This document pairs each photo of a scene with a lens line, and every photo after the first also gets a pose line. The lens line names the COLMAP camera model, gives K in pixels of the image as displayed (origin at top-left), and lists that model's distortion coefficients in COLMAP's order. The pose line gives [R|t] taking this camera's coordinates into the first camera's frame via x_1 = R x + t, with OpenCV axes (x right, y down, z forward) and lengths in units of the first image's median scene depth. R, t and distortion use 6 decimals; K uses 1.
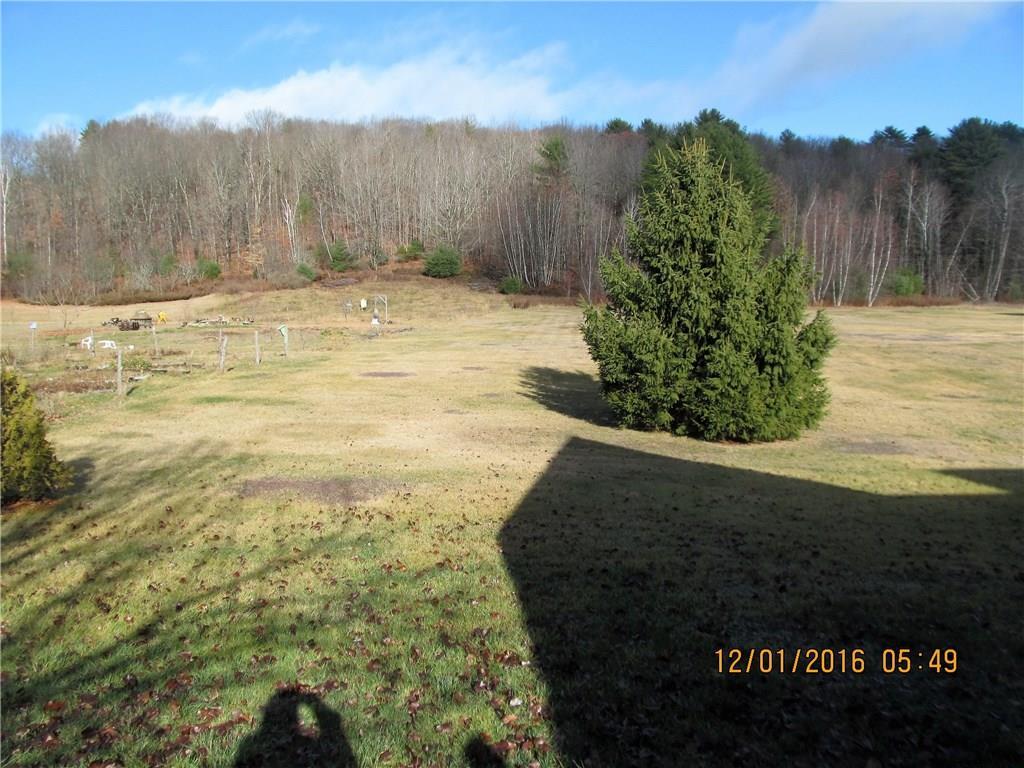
lens RADIAL K [[863.1, 0, 509.4], [0, 863.1, 383.8], [0, 0, 1]] dist [-0.060343, 0.029983]
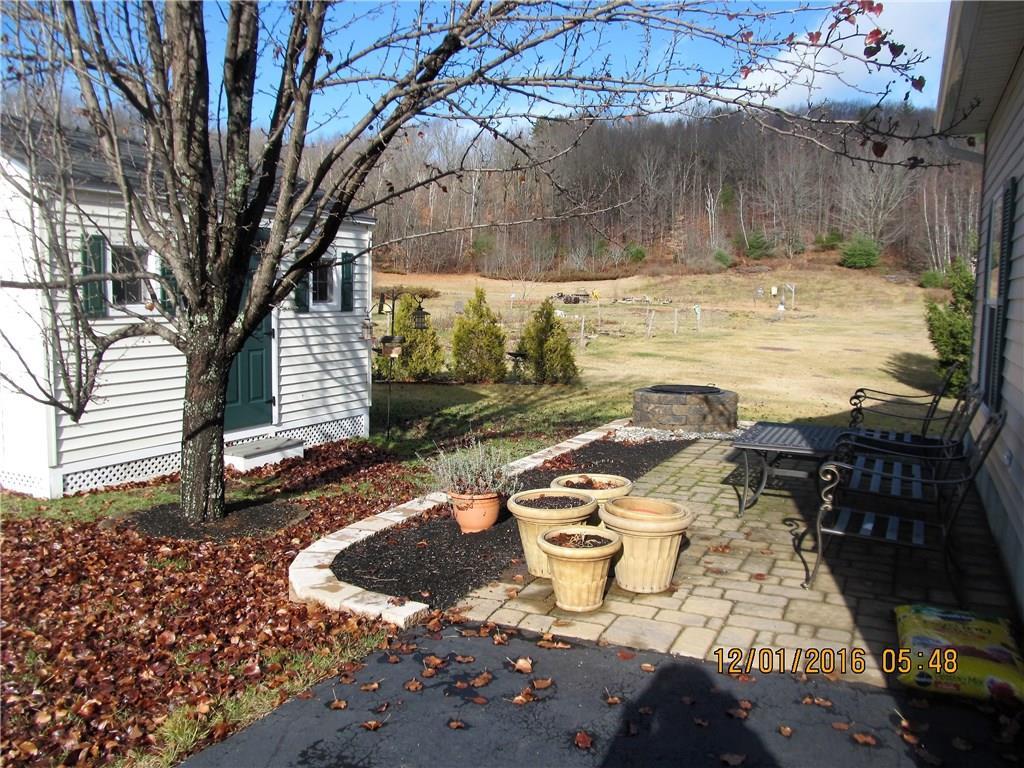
lens RADIAL K [[863.1, 0, 514.7], [0, 863.1, 382.3], [0, 0, 1]] dist [-0.060343, 0.029983]
pose [[0.892693, 0.088820, -0.441826, 0.034029], [-0.081654, 0.996037, 0.035254, 0.011456], [0.443206, 0.004606, 0.896408, -0.130228]]
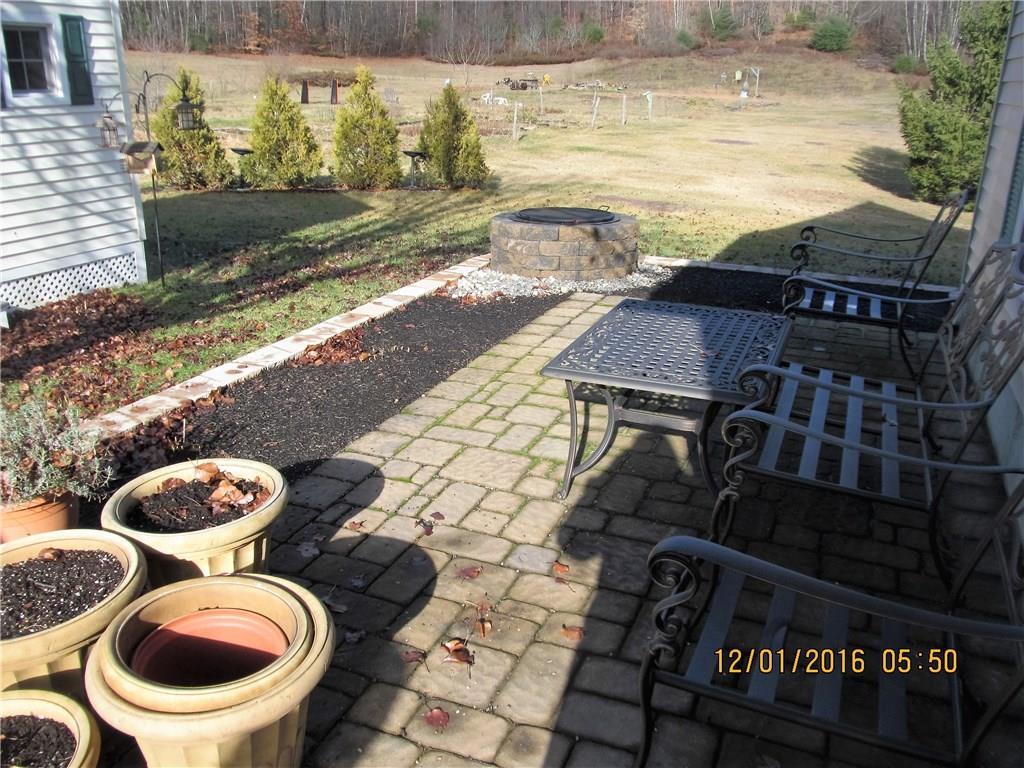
lens RADIAL K [[863.1, 0, 509.3], [0, 863.1, 386.7], [0, 0, 1]] dist [-0.060343, 0.029983]
pose [[0.910921, 0.177337, -0.372524, 0.031311], [-0.076486, 0.959846, 0.269897, 0.007848], [0.405429, -0.217362, 0.887908, -0.085328]]
